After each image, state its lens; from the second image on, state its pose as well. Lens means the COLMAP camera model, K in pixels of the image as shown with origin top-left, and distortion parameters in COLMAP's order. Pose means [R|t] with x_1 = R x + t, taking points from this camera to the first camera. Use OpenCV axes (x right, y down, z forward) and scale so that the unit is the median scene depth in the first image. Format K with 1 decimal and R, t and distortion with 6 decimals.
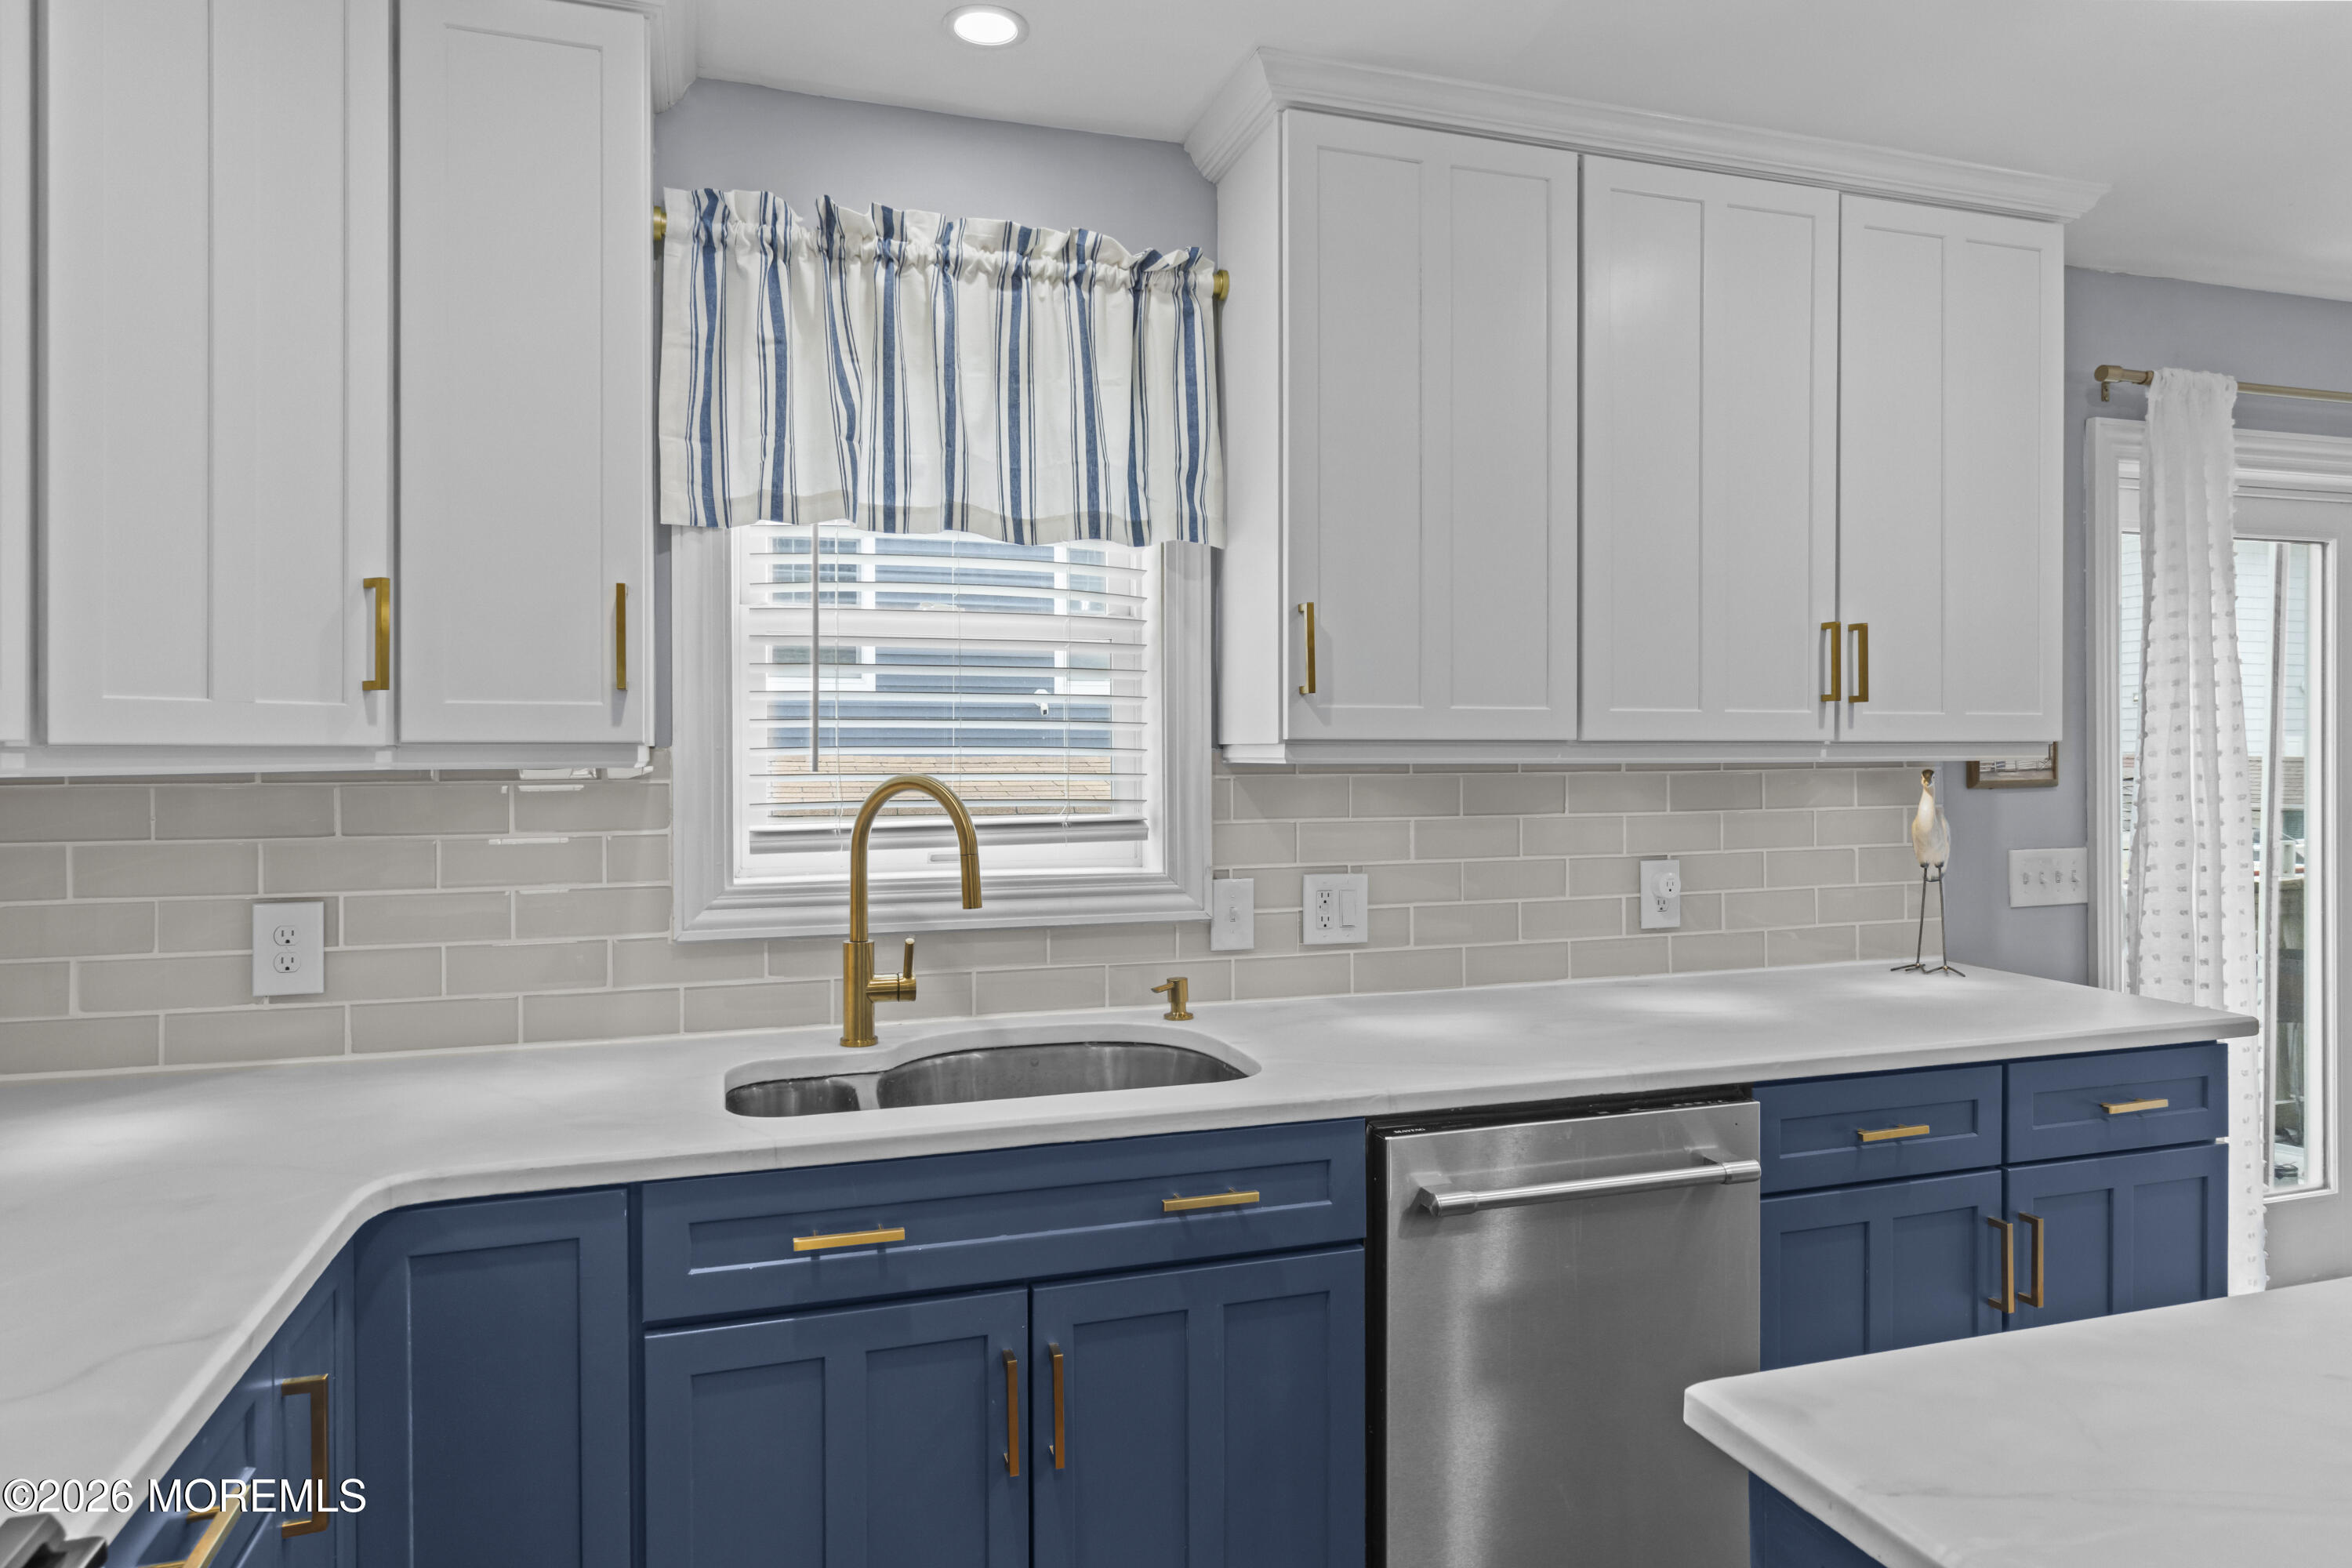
lens RADIAL K [[1412.2, 0, 1186.9], [0, 1412.2, 771.3], [0, 0, 1]] dist [0.000483, 0.001223]
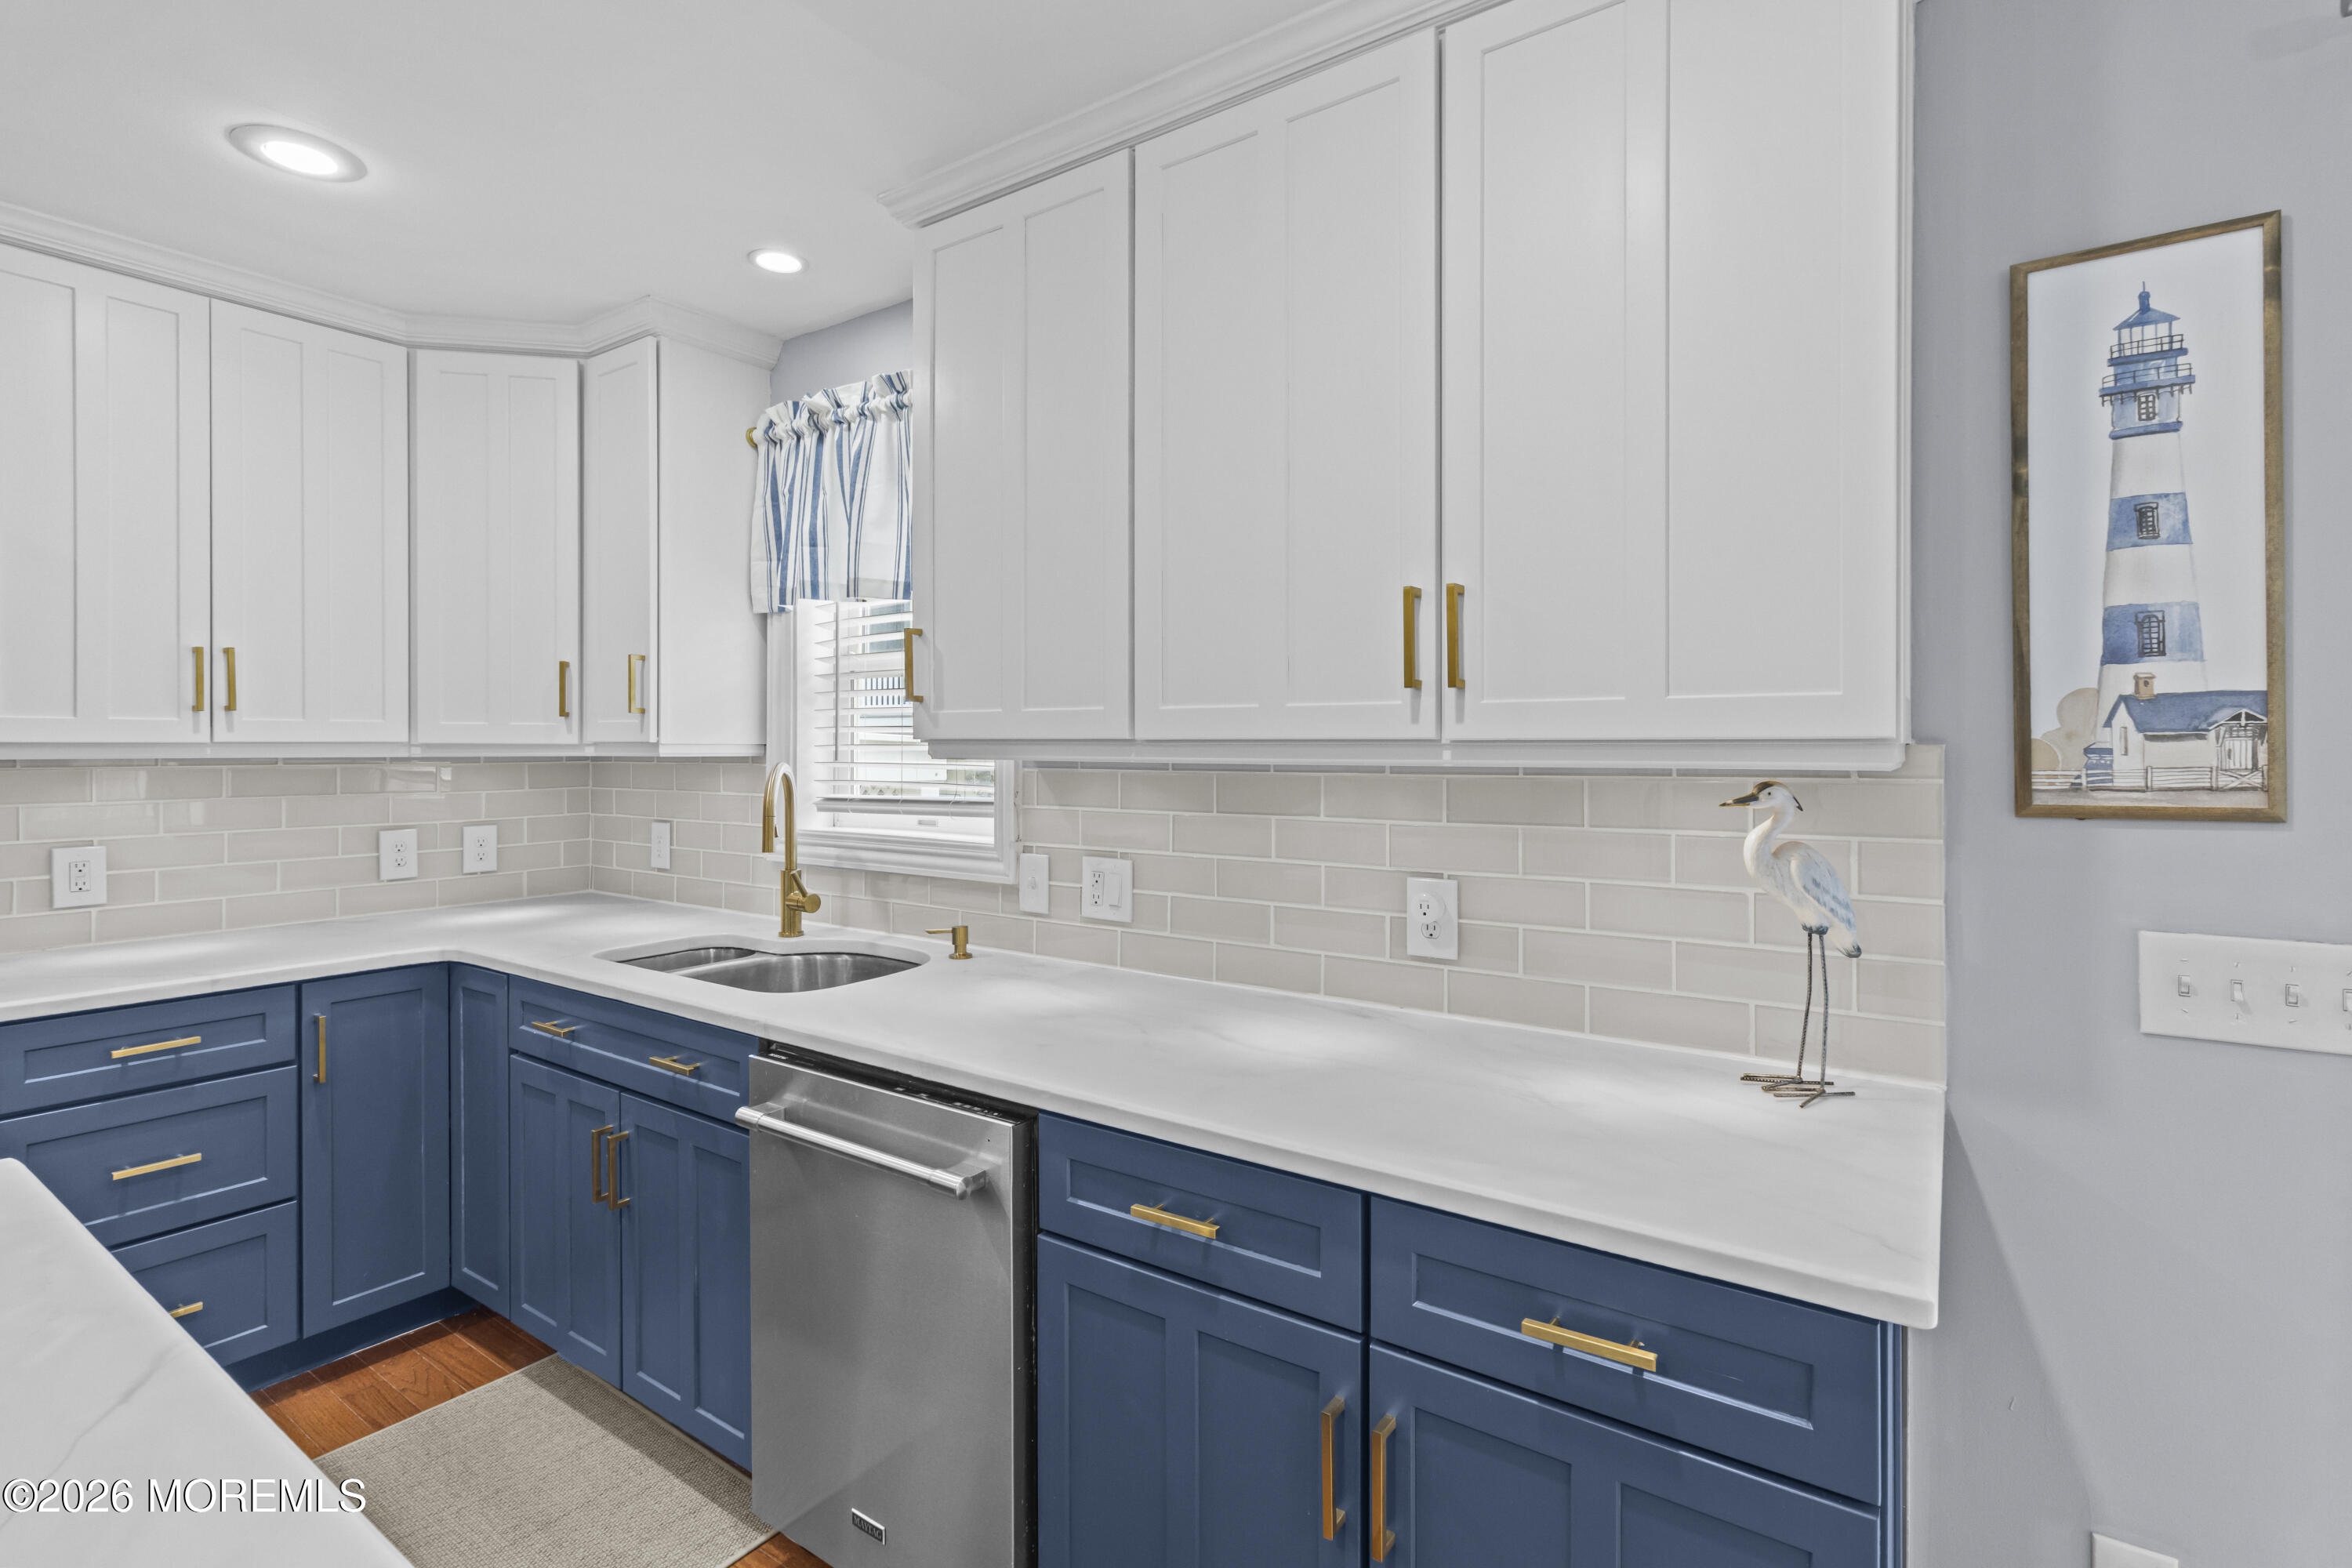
lens RADIAL K [[1097.5, 0, 1179.7], [0, 1097.5, 761.2], [0, 0, 1]] dist [0.002677, -0.000475]
pose [[0.602589, 0.013293, -0.797941, 0.879174], [-0.014627, 0.999877, 0.005611, -0.010939], [0.797918, 0.008290, 0.602709, 0.541415]]
